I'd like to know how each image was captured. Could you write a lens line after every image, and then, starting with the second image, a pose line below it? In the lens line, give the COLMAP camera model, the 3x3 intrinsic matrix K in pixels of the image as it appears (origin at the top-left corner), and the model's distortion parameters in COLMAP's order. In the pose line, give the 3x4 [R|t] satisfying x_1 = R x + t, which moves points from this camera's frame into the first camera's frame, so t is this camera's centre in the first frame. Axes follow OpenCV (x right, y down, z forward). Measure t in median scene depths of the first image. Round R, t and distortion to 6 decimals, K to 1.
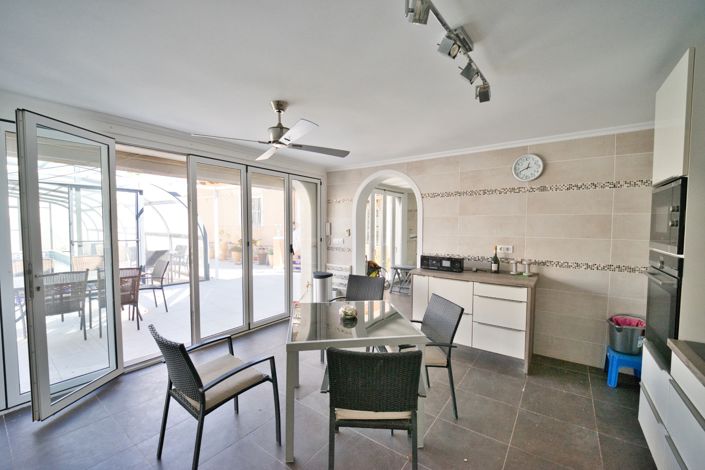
lens RADIAL K [[291.2, 0, 350.5], [0, 291.2, 239.6], [0, 0, 1]] dist [0.001103, -0.006681]
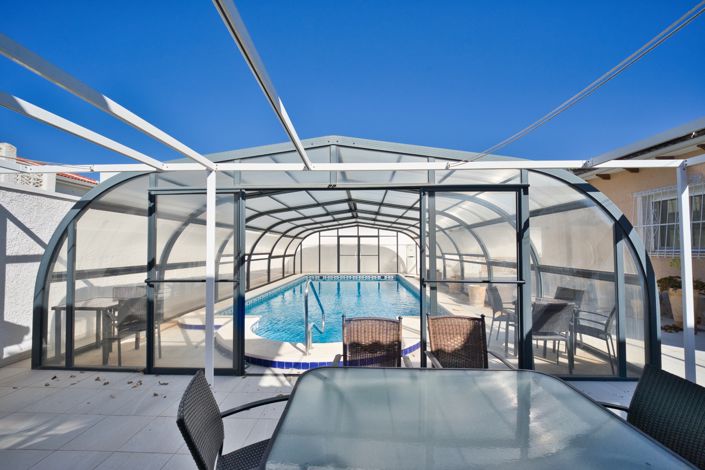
lens RADIAL K [[291.2, 0, 350.5], [0, 291.2, 239.6], [0, 0, 1]] dist [0.001103, -0.006681]
pose [[0.572021, -0.039076, -0.819308, -0.478417], [-0.034207, 0.996859, -0.071427, -0.026608], [0.819525, 0.068884, 0.568888, 0.458916]]
